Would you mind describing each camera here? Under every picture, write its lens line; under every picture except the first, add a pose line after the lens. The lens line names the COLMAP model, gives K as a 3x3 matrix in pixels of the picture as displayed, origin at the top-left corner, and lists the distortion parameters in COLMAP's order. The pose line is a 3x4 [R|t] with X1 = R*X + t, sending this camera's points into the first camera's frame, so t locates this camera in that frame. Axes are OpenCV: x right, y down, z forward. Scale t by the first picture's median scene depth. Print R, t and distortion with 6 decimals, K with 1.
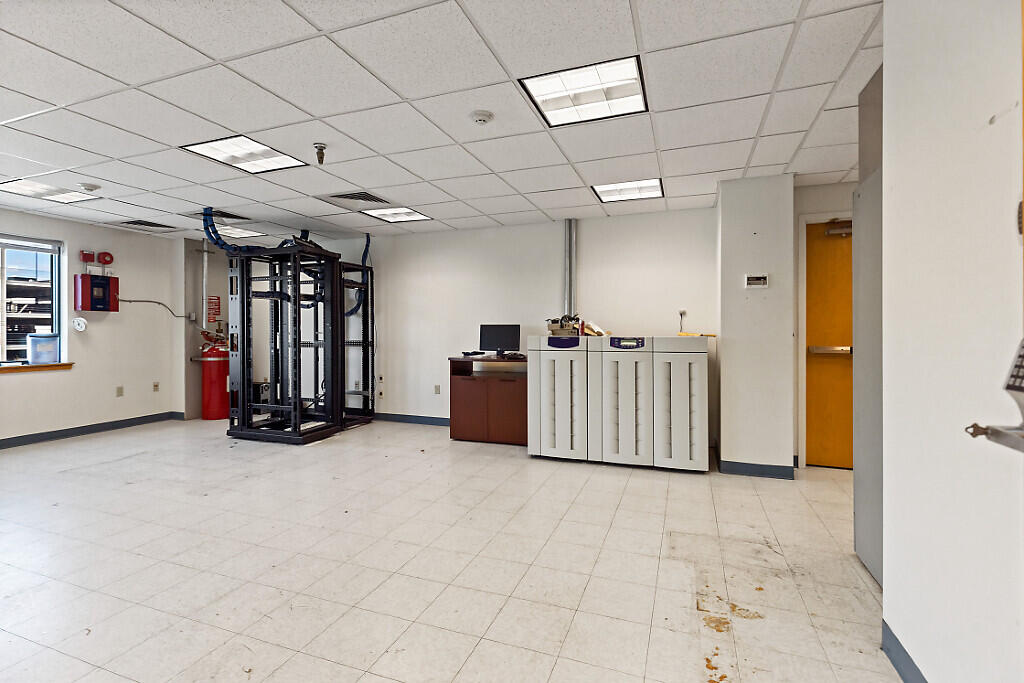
lens RADIAL K [[470.8, 0, 509.4], [0, 470.8, 337.0], [0, 0, 1]] dist [0.007430, -0.000929]
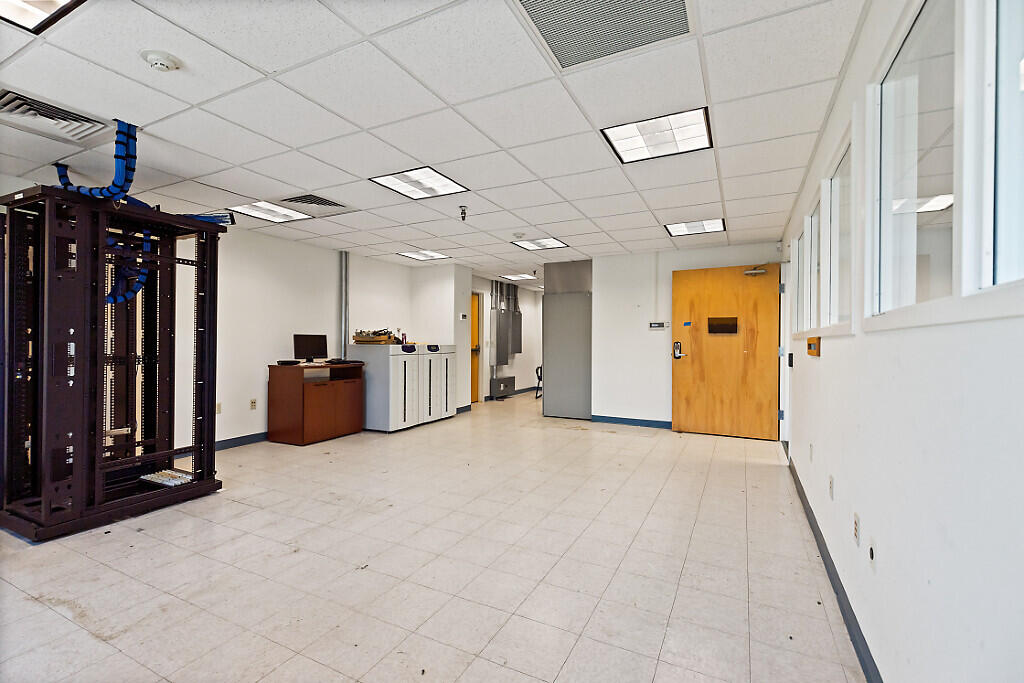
lens RADIAL K [[470.8, 0, 506.5], [0, 470.8, 340.7], [0, 0, 1]] dist [0.007430, -0.000929]
pose [[0.104890, 0.001321, 0.994483, -1.390197], [0.006369, 0.999978, -0.002001, -0.009561], [-0.994463, 0.006544, 0.104880, 0.561288]]
